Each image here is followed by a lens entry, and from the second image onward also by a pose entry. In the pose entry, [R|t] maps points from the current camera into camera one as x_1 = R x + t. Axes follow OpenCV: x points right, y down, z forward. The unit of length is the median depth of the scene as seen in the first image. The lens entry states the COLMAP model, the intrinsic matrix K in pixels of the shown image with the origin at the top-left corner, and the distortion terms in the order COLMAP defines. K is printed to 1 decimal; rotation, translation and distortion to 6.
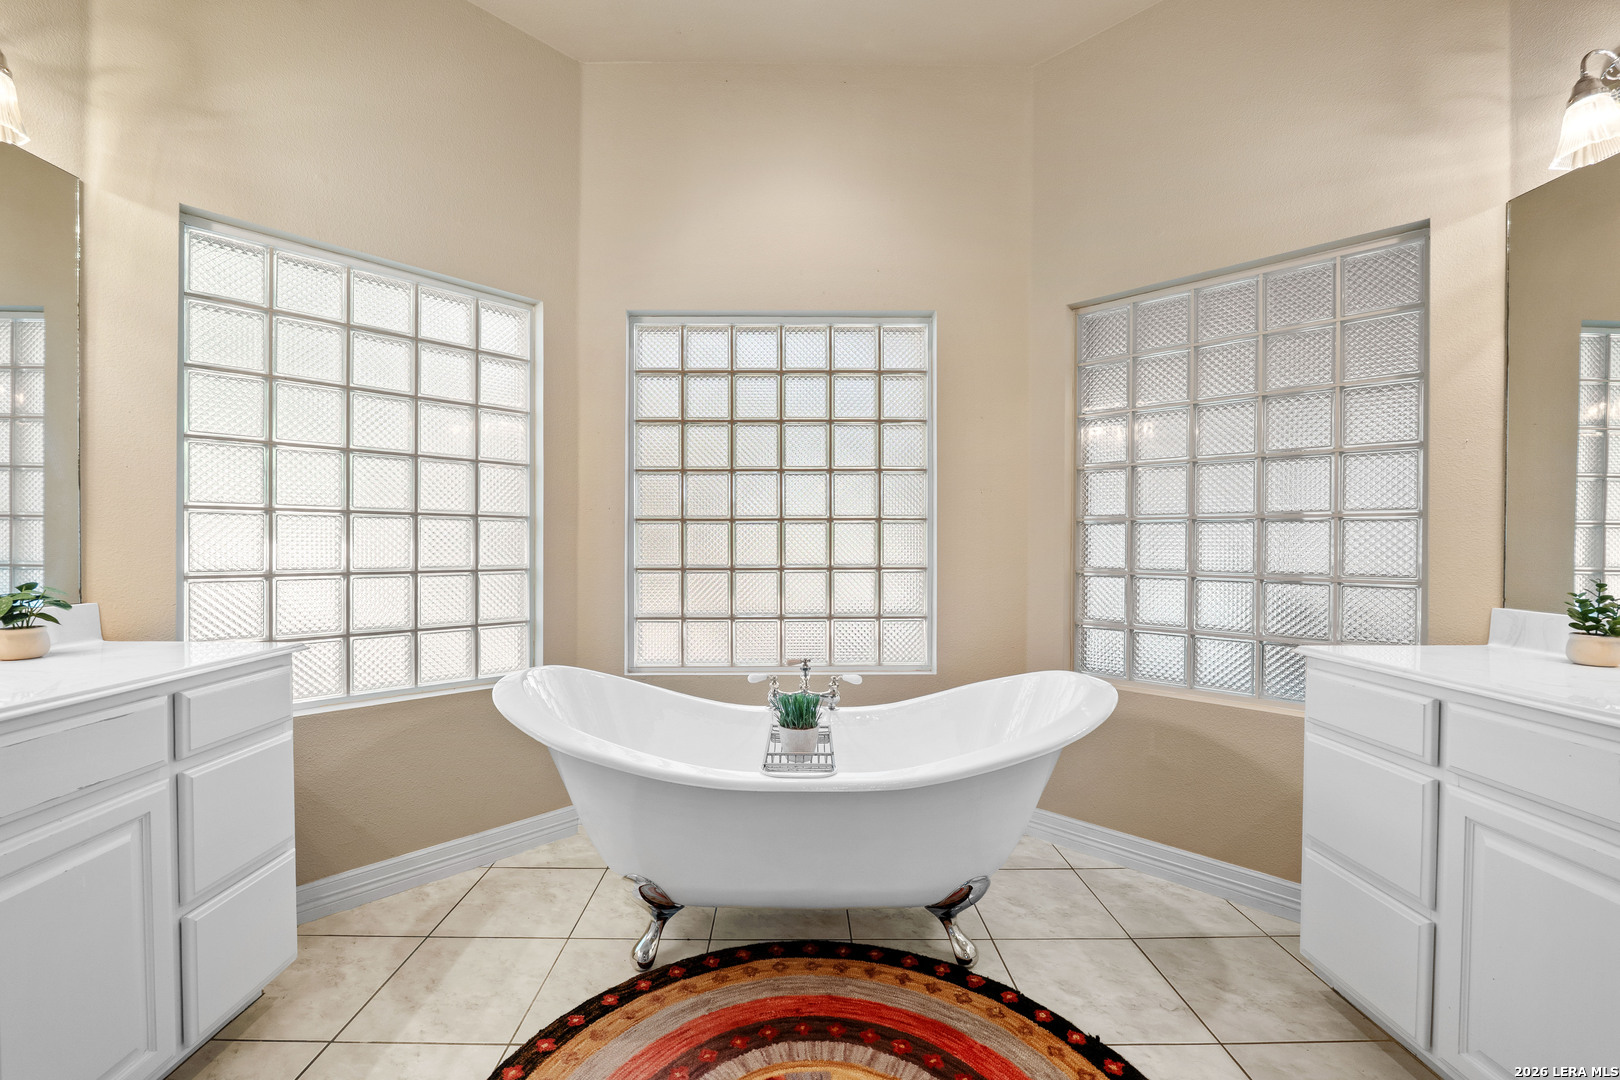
lens RADIAL K [[681.4, 0, 802.8], [0, 681.4, 544.6], [0, 0, 1]] dist [-0.009551, -0.000632]
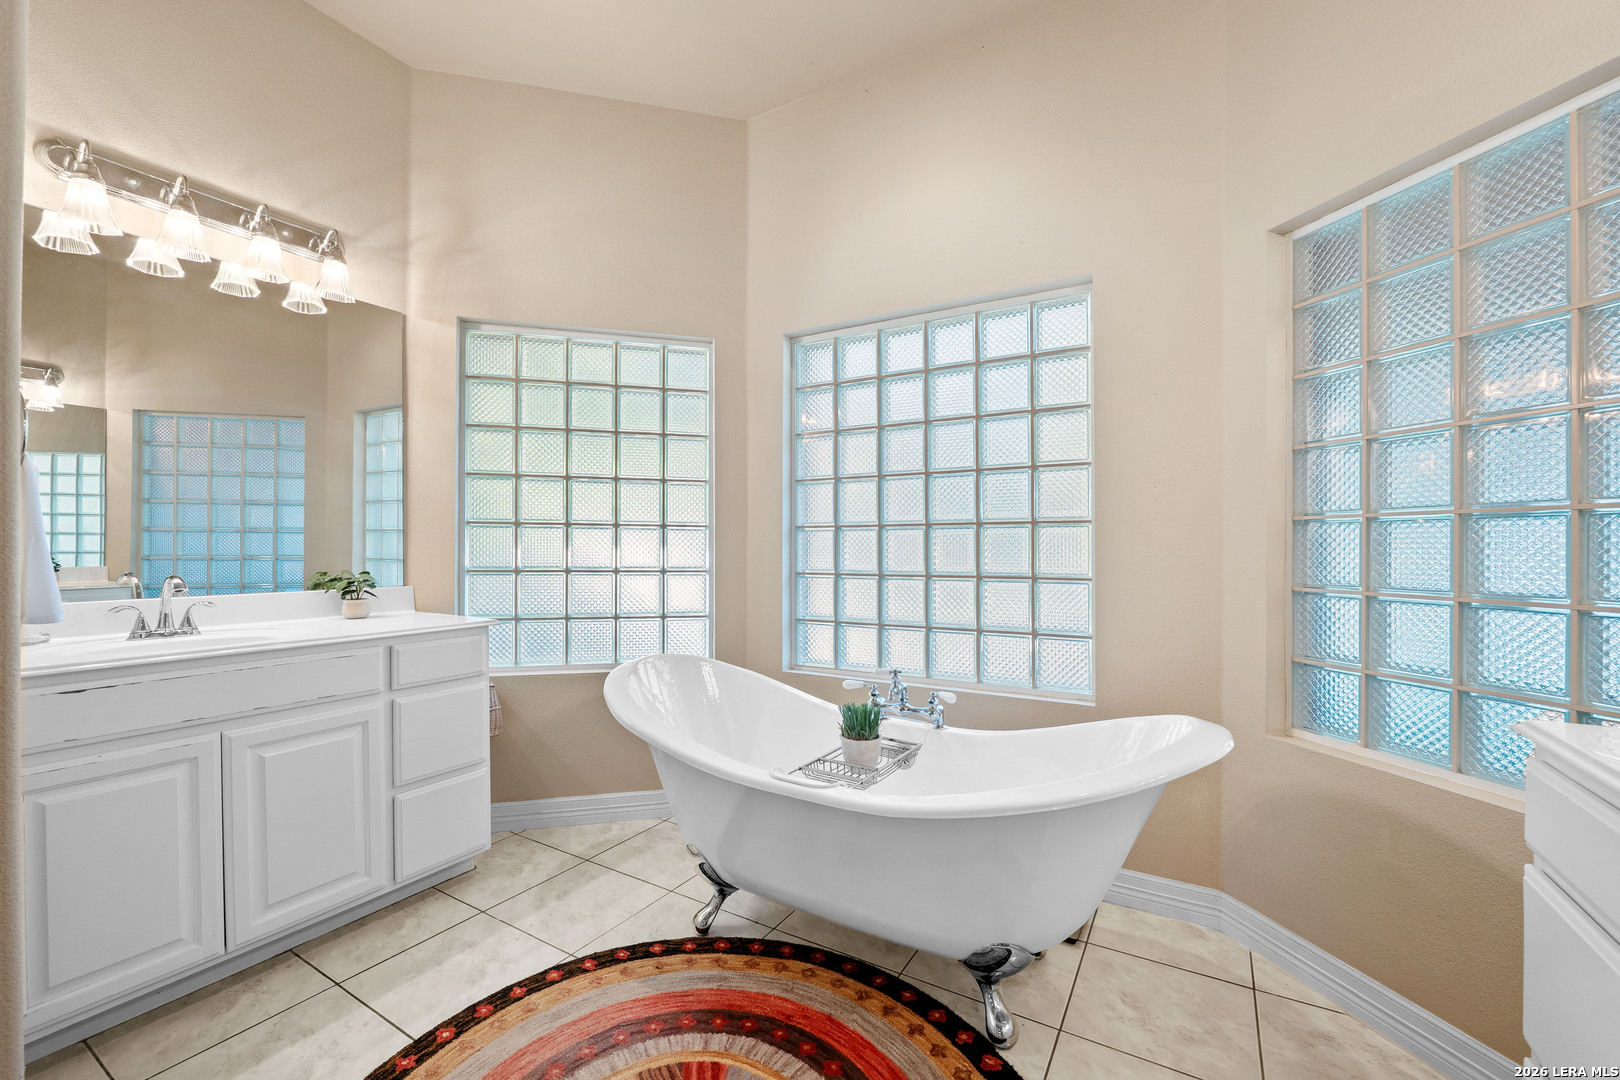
lens RADIAL K [[681.4, 0, 807.5], [0, 681.4, 547.1], [0, 0, 1]] dist [-0.009551, -0.000632]
pose [[0.848160, 0.000038, -0.529740, 0.473878], [-0.004706, 0.999961, -0.007463, 0.003724], [0.529719, 0.008823, 0.848127, 0.142337]]
